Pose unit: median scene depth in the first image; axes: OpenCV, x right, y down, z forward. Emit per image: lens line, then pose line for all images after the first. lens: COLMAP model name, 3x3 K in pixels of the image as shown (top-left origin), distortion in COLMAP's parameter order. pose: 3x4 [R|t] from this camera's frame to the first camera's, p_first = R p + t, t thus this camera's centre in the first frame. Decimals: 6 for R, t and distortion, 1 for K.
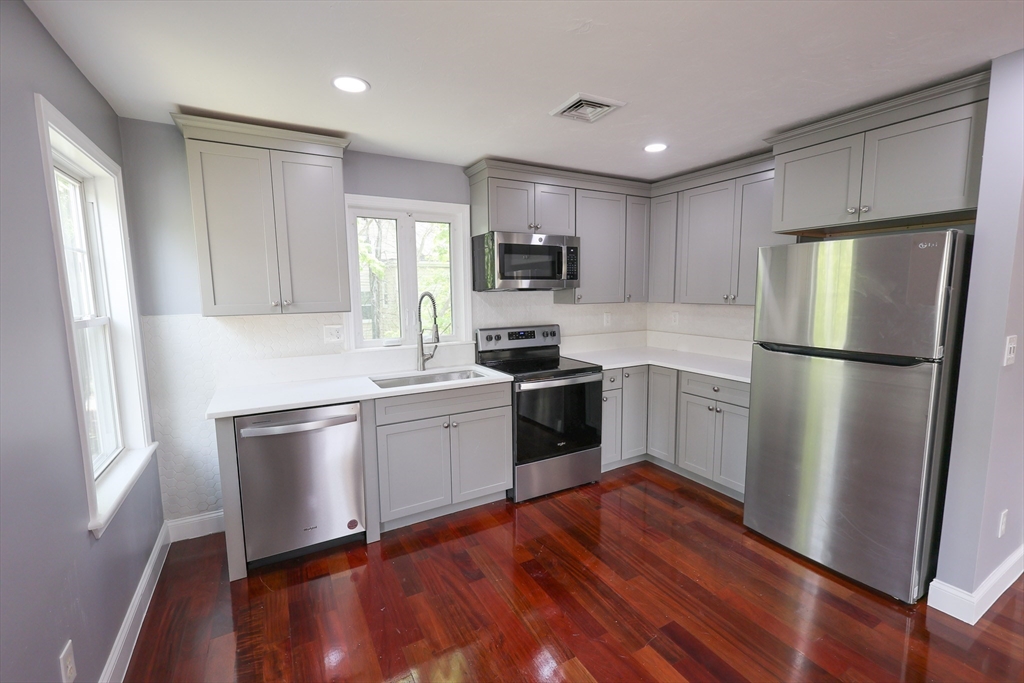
lens RADIAL K [[442.3, 0, 518.9], [0, 442.3, 342.5], [0, 0, 1]] dist [0.001734, -0.001341]
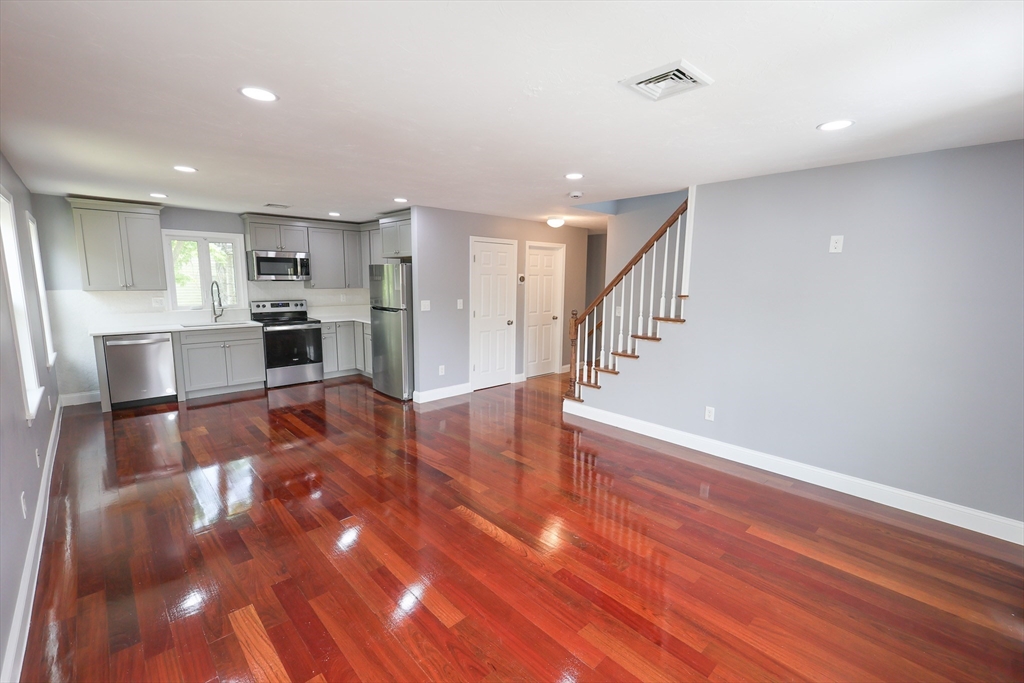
lens RADIAL K [[442.3, 0, 517.7], [0, 442.3, 340.8], [0, 0, 1]] dist [0.001734, -0.001341]
pose [[0.970977, -0.013823, 0.238775, 0.627404], [0.008813, 0.999718, 0.022036, 0.119513], [-0.239012, -0.019292, 0.970825, -1.225887]]
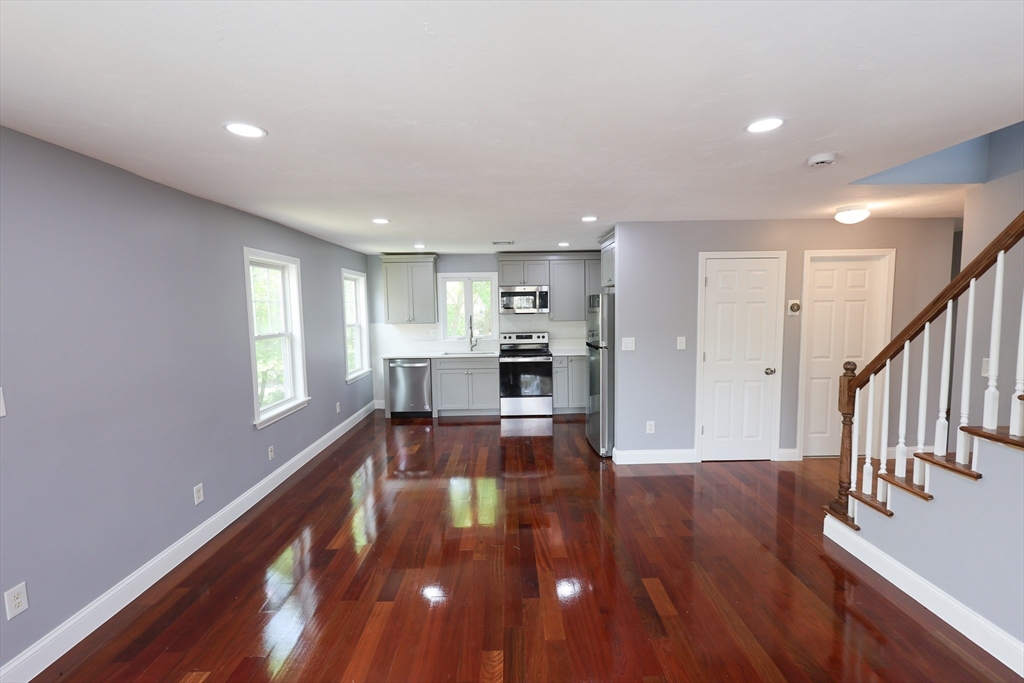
lens RADIAL K [[442.3, 0, 512.5], [0, 442.3, 341.4], [0, 0, 1]] dist [0.001734, -0.001341]
pose [[0.874366, 0.035234, -0.483985, 1.064505], [-0.052007, 0.998420, -0.021272, 0.054899], [0.482471, 0.043770, 0.874818, -0.832354]]
